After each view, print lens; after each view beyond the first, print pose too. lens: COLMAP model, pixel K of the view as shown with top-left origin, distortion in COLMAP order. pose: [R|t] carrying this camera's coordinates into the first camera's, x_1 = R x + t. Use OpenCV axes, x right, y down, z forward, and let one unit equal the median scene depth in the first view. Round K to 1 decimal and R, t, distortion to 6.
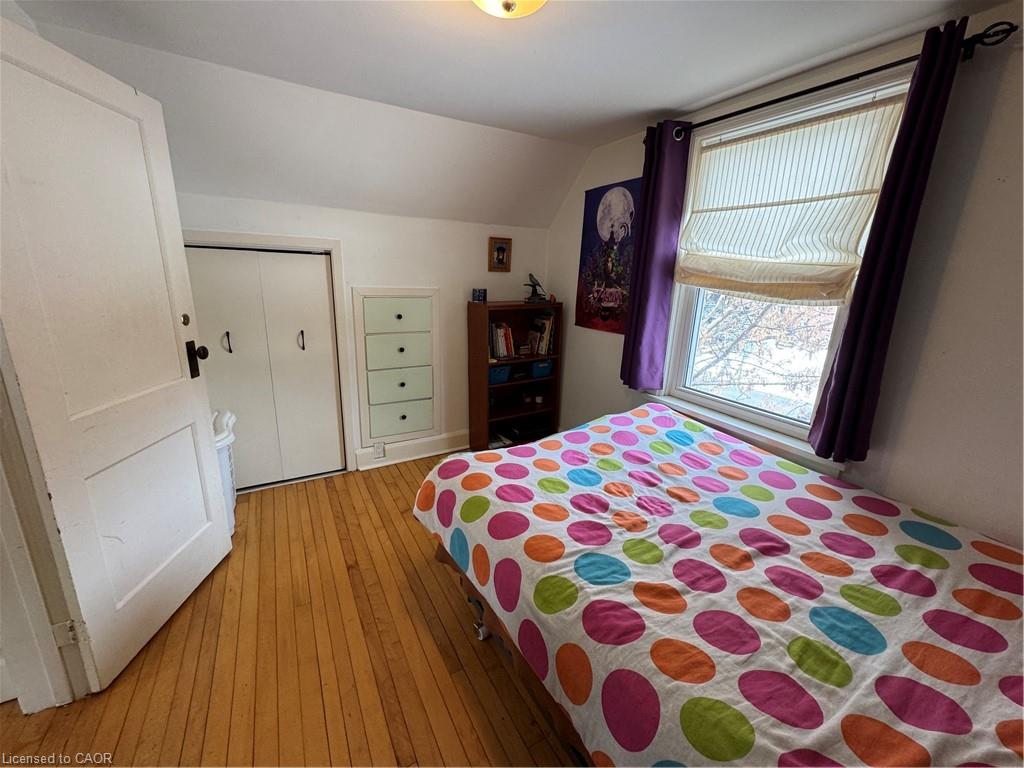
lens RADIAL K [[407.9, 0, 513.2], [0, 407.9, 385.5], [0, 0, 1]] dist [-0.002975, 0.000421]
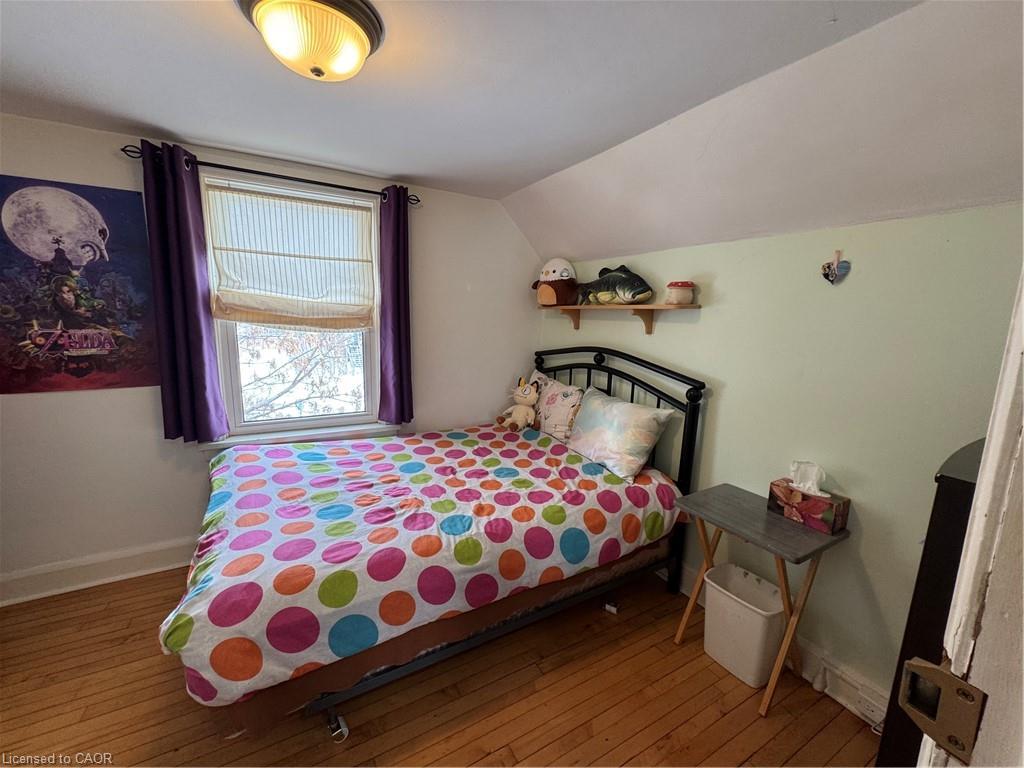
lens RADIAL K [[407.9, 0, 513.0], [0, 407.9, 381.5], [0, 0, 1]] dist [-0.002975, 0.000421]
pose [[0.015114, -0.198356, 0.980013, -0.804427], [0.240225, 0.952138, 0.189010, -0.186459], [-0.970600, 0.232567, 0.062041, 0.444172]]
